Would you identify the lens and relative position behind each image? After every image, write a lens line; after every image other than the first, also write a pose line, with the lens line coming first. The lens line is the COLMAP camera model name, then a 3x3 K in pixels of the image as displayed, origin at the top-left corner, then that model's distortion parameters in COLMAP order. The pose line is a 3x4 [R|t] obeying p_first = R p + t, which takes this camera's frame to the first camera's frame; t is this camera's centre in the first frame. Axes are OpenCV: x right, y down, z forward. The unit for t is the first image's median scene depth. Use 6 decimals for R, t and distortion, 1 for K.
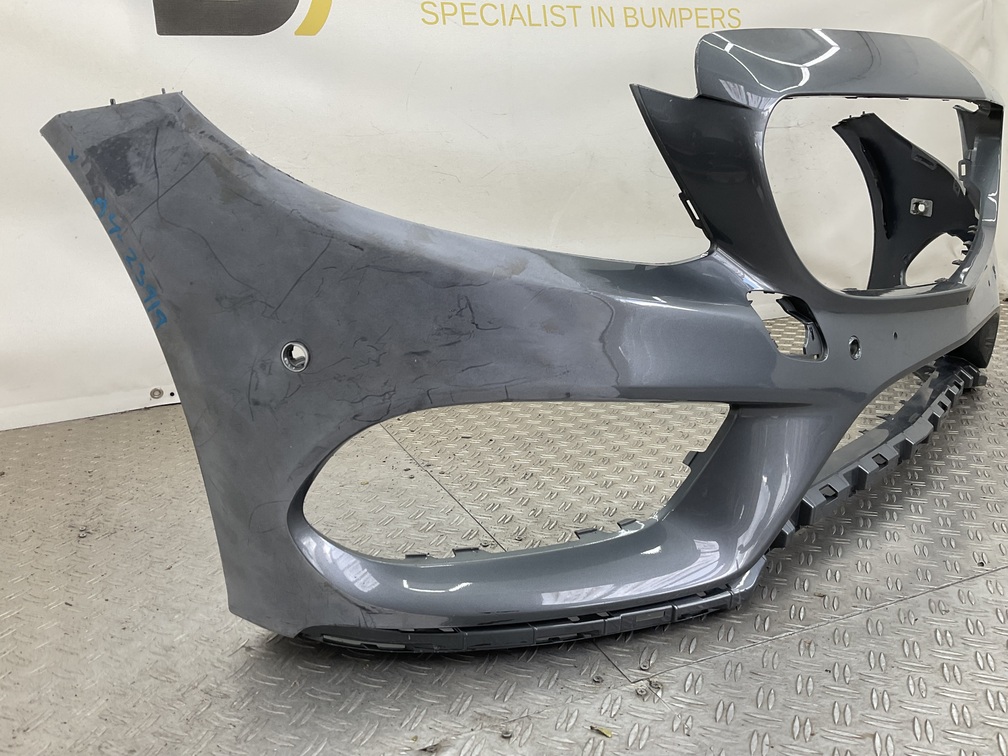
lens RADIAL K [[822.3, 0, 504.2], [0, 822.3, 384.4], [0, 0, 1]] dist [0.063051, -0.112055]
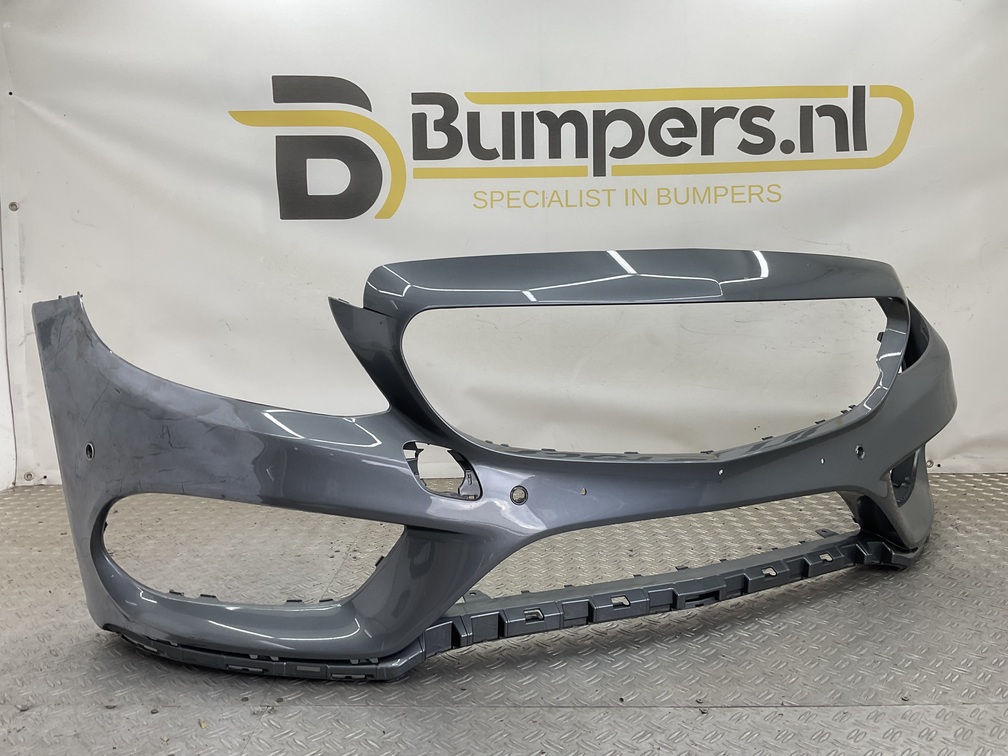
lens RADIAL K [[822.3, 0, 500.5], [0, 822.3, 381.0], [0, 0, 1]] dist [0.063051, -0.112055]
pose [[0.915866, 0.079305, -0.393573, 0.969582], [-0.132572, 0.985049, -0.110015, -0.082326], [0.378963, 0.152936, 0.912687, -0.211256]]
